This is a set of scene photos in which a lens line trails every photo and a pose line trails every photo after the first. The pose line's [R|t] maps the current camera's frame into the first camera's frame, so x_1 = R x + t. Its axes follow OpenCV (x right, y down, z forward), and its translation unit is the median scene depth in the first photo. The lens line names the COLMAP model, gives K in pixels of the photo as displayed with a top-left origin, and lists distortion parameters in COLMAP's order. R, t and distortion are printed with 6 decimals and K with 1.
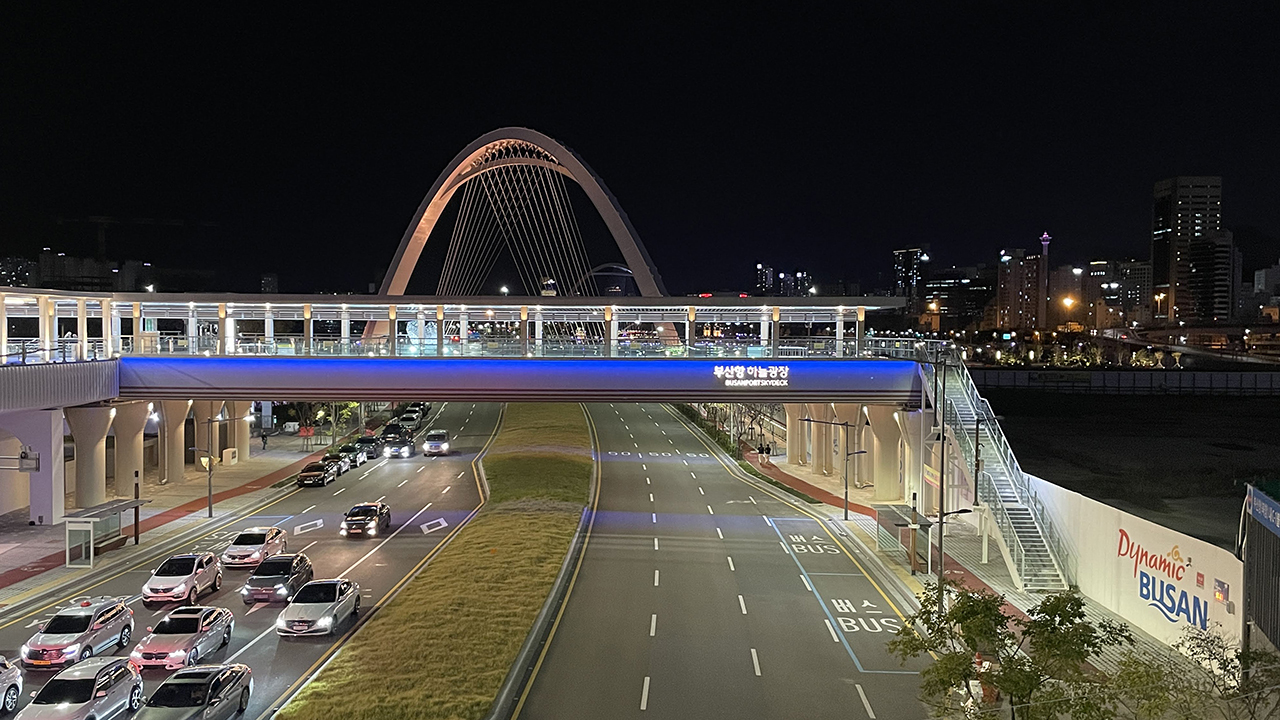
lens RADIAL K [[1114.3, 0, 640.0], [0, 1114.3, 360.0], [0, 0, 1]] dist [0.005696, -0.000956]
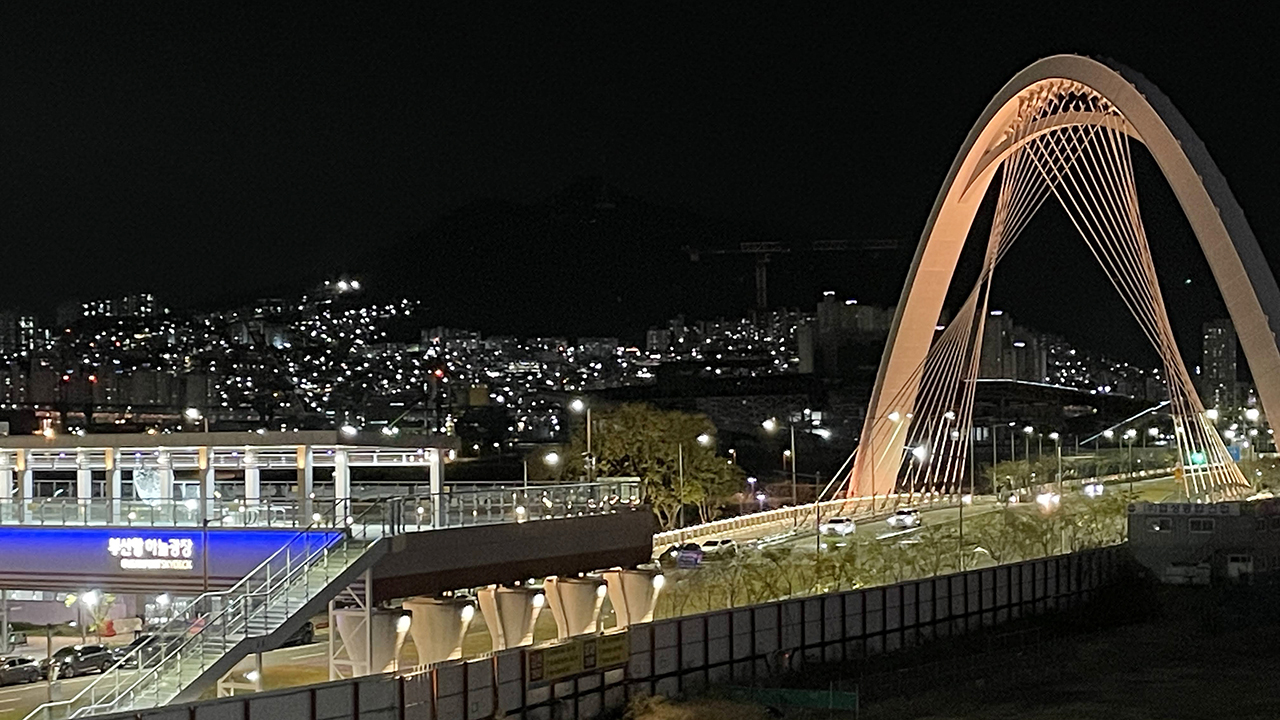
lens RADIAL K [[2346.6, 0, 671.2], [0, 2346.6, 361.5], [0, 0, 1]] dist [0.031763, 0.060316]
pose [[0.836786, -0.033821, -0.546484, 1.113335], [0.003303, 0.998384, -0.056730, -0.018935], [0.547520, 0.045665, 0.835546, 0.009214]]
